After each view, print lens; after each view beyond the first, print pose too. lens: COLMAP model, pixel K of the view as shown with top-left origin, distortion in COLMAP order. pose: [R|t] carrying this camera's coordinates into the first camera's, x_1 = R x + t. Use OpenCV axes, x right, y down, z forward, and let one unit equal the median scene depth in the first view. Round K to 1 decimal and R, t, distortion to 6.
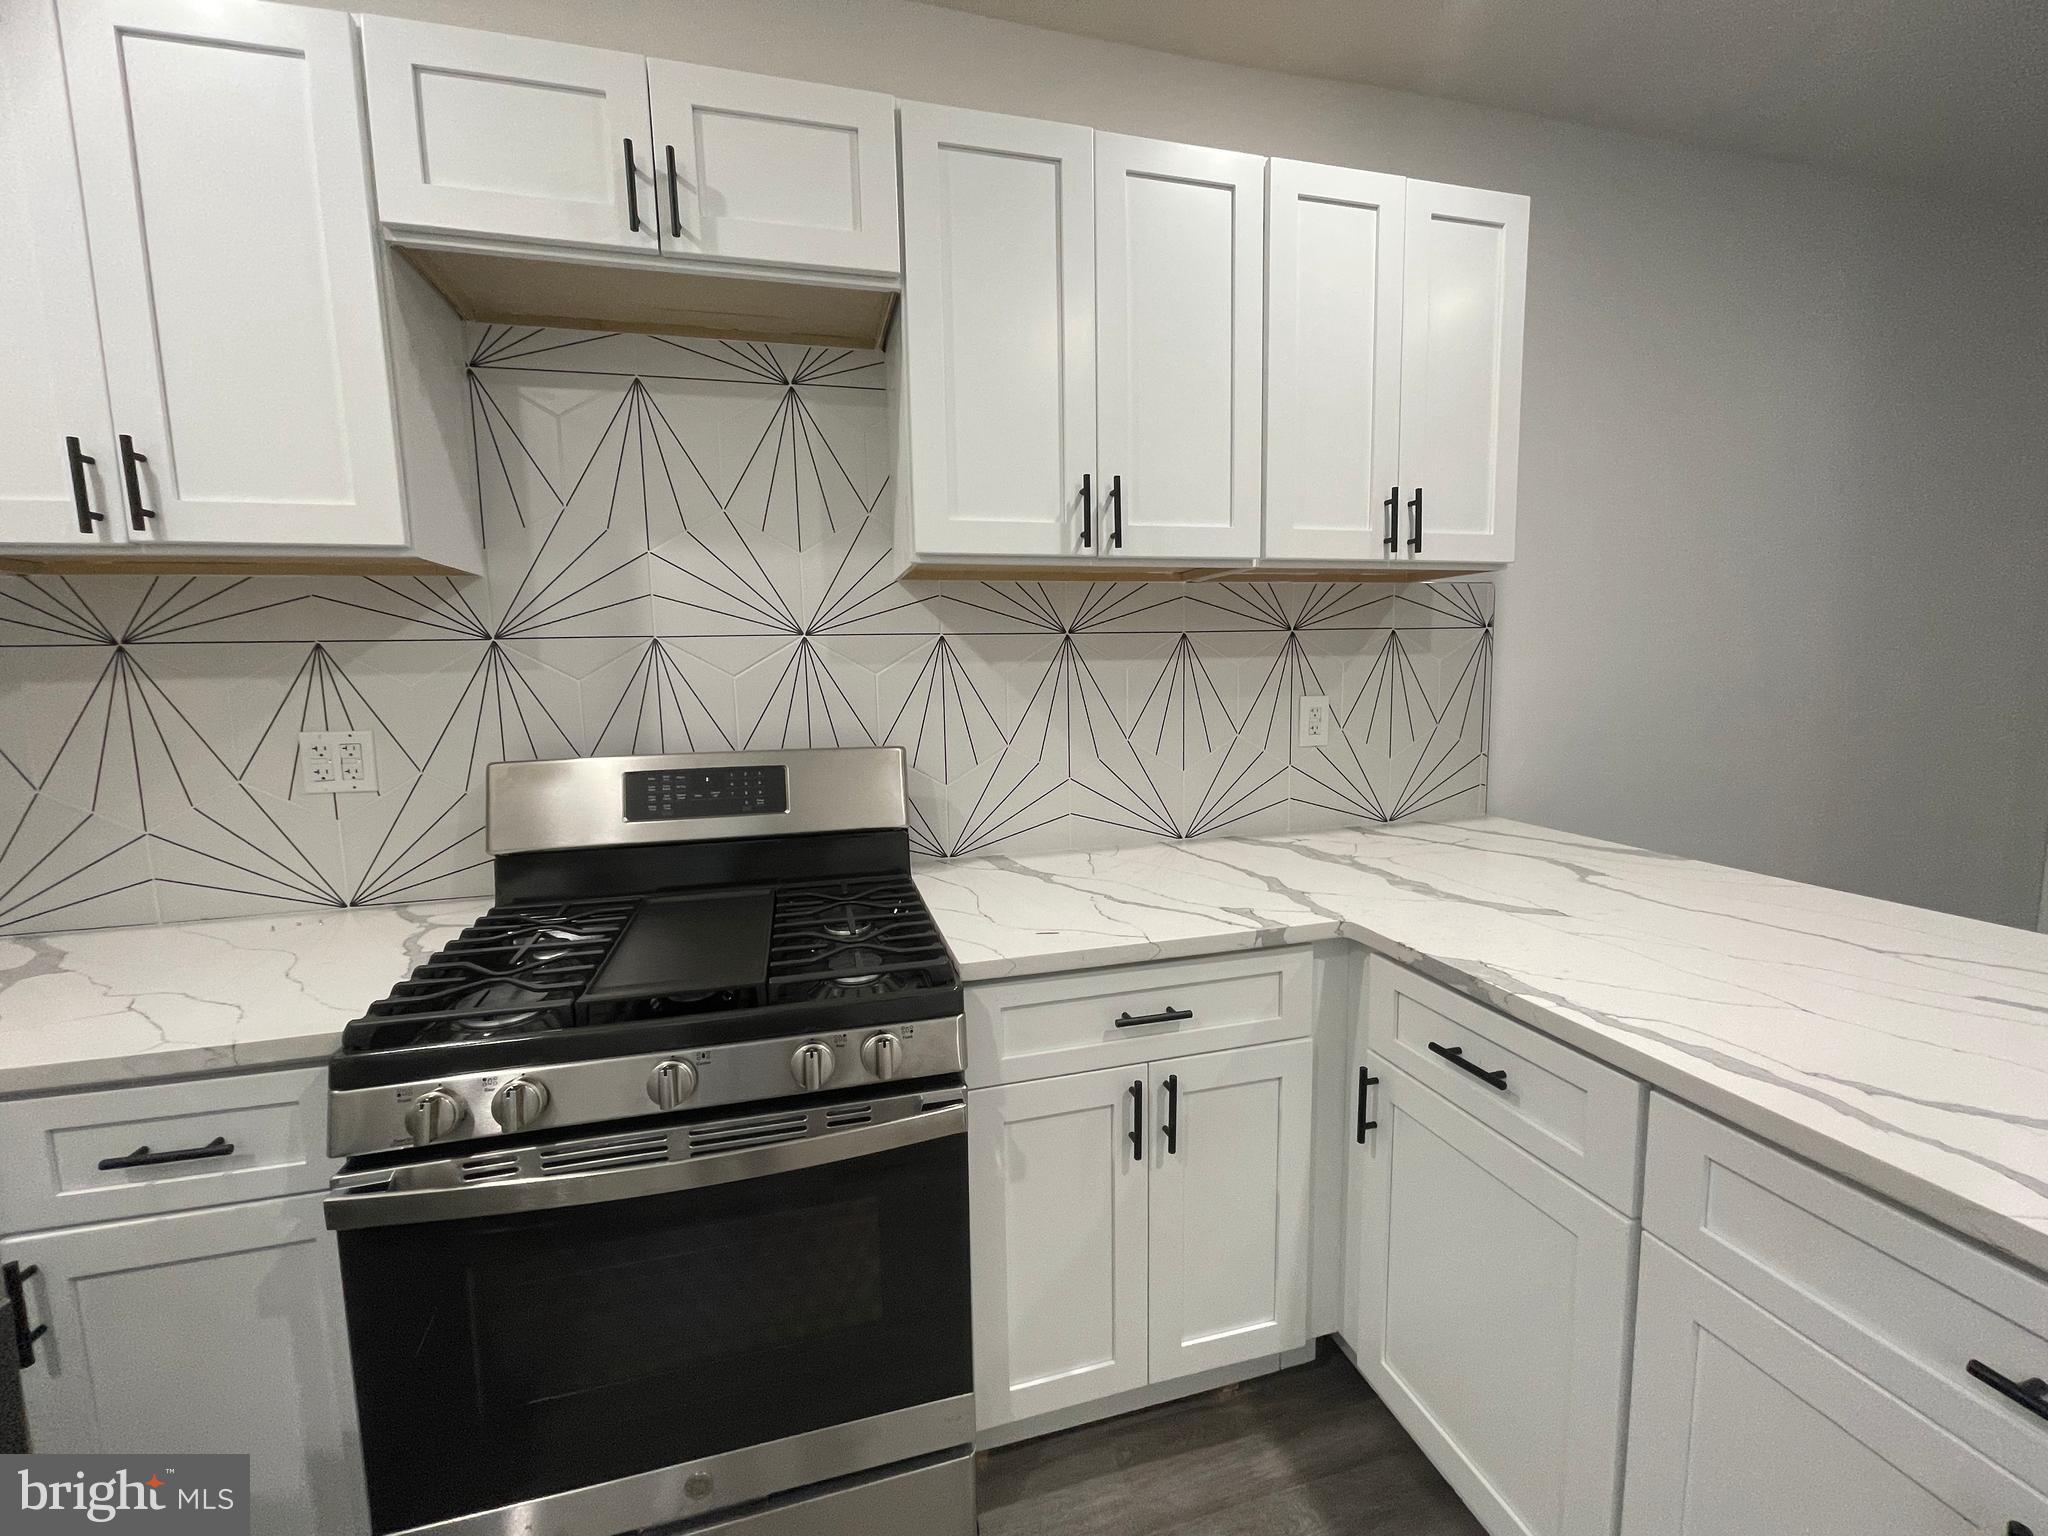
lens RADIAL K [[819.7, 0, 1024.7], [0, 819.7, 757.3], [0, 0, 1]] dist [-0.010428, 0.004059]
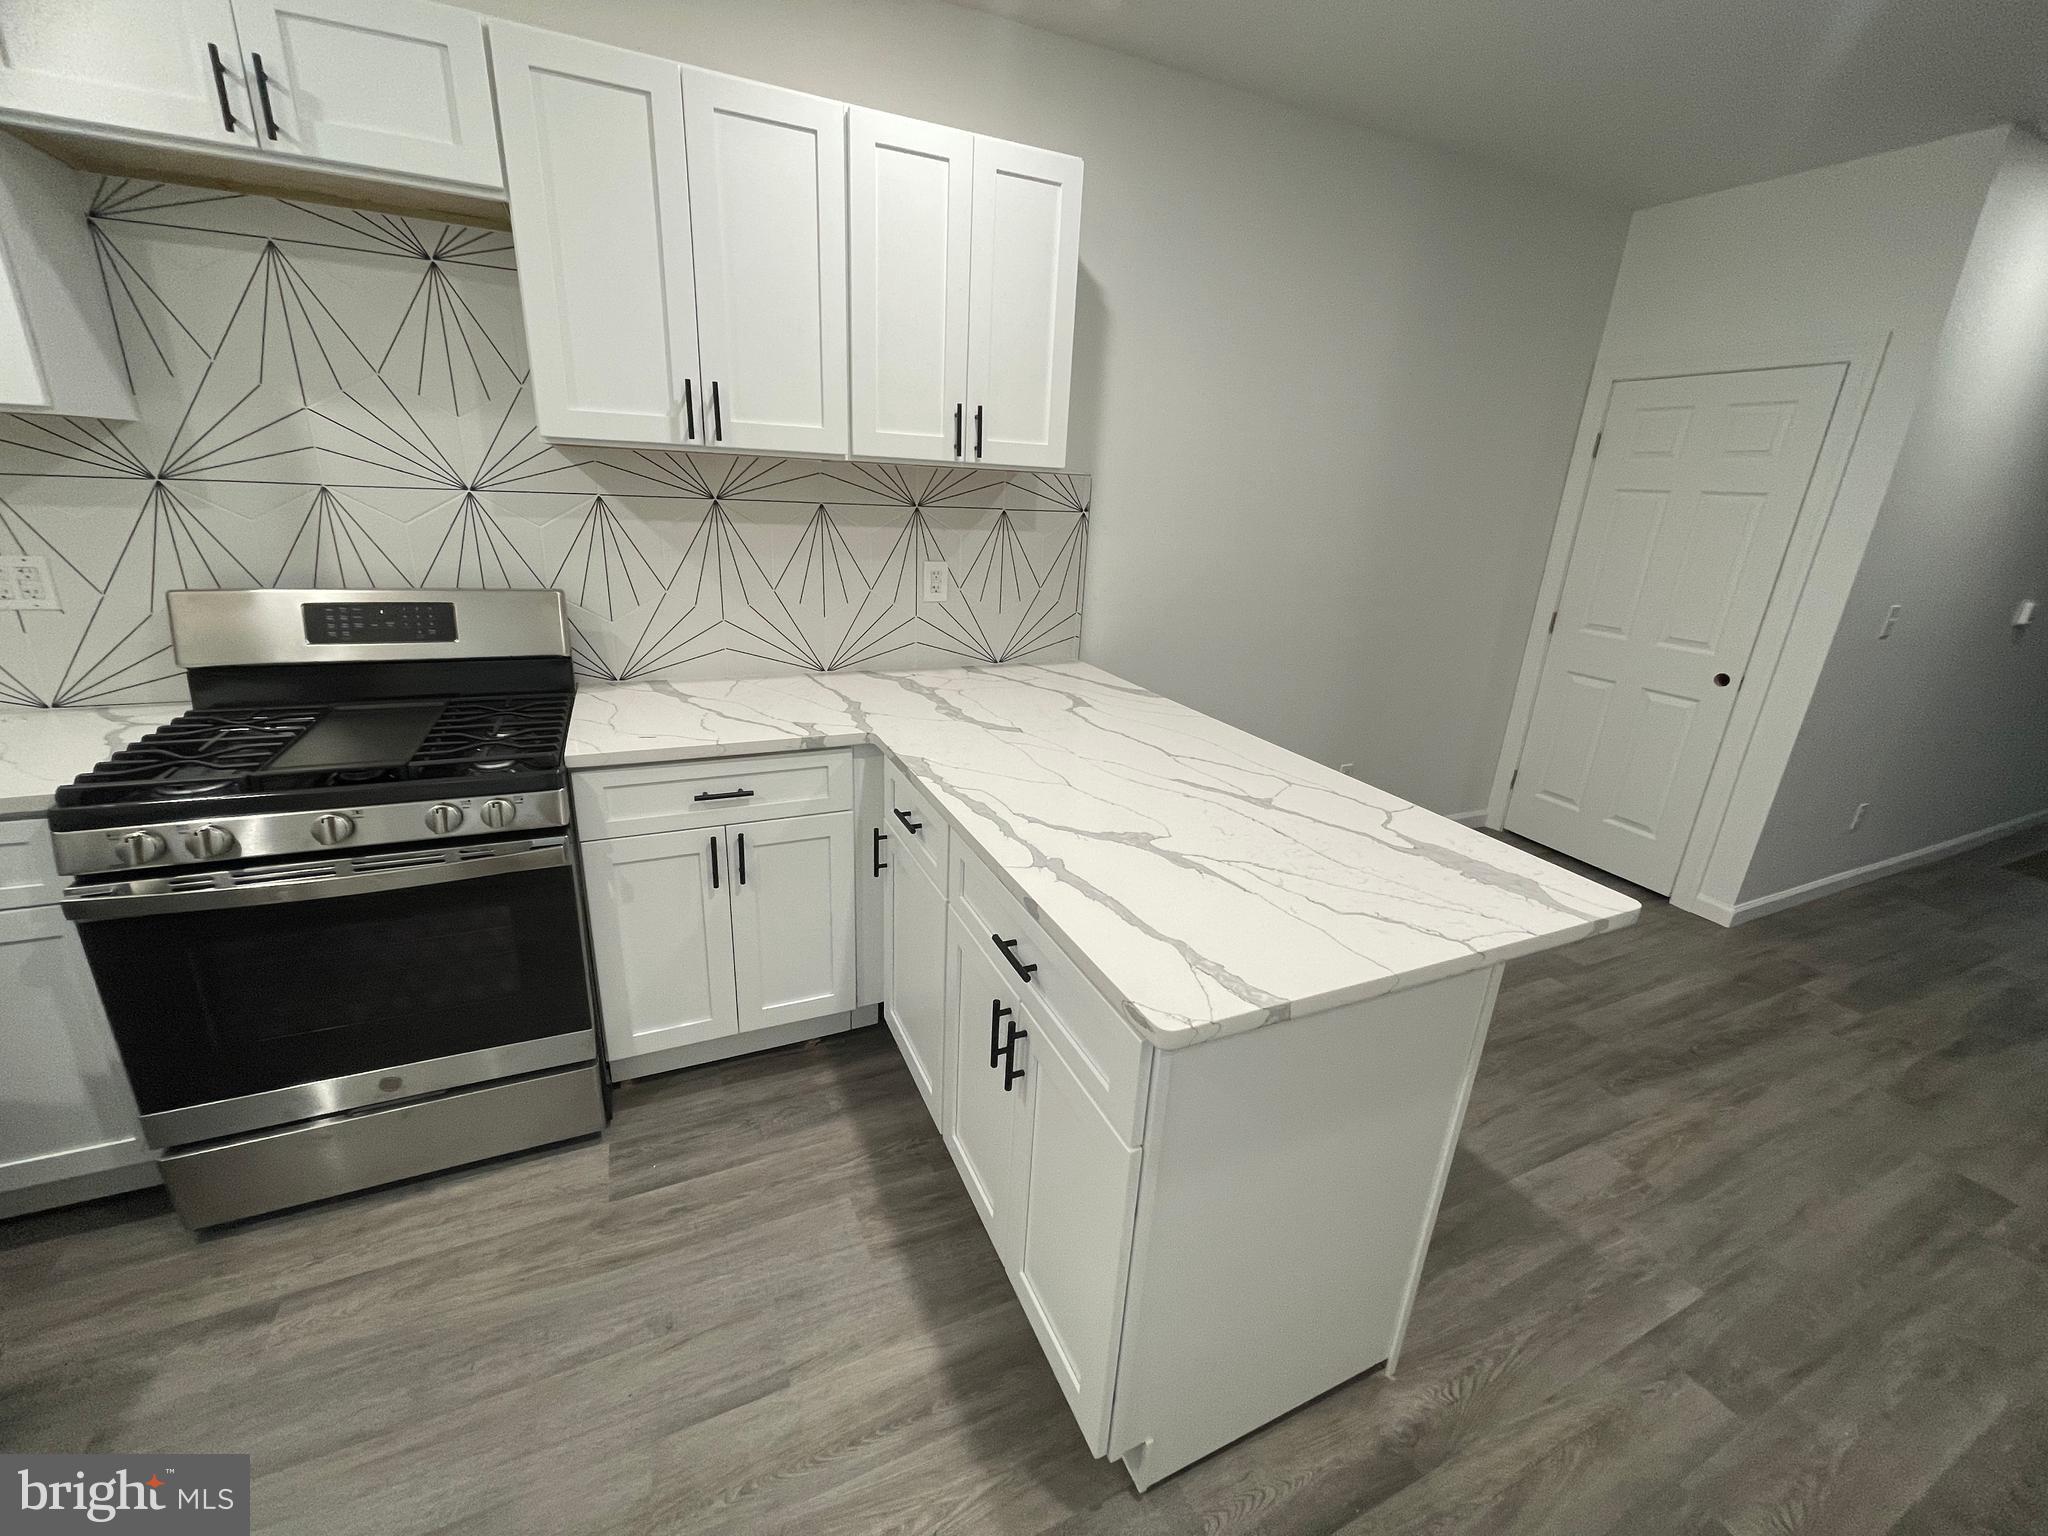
lens RADIAL K [[819.7, 0, 1024.7], [0, 819.7, 757.3], [0, 0, 1]] dist [-0.010428, 0.004059]
pose [[0.983848, 0.012675, 0.178555, 0.360613], [-0.049787, 0.977508, 0.204938, -0.060864], [-0.171941, -0.210518, 0.962351, -0.404968]]
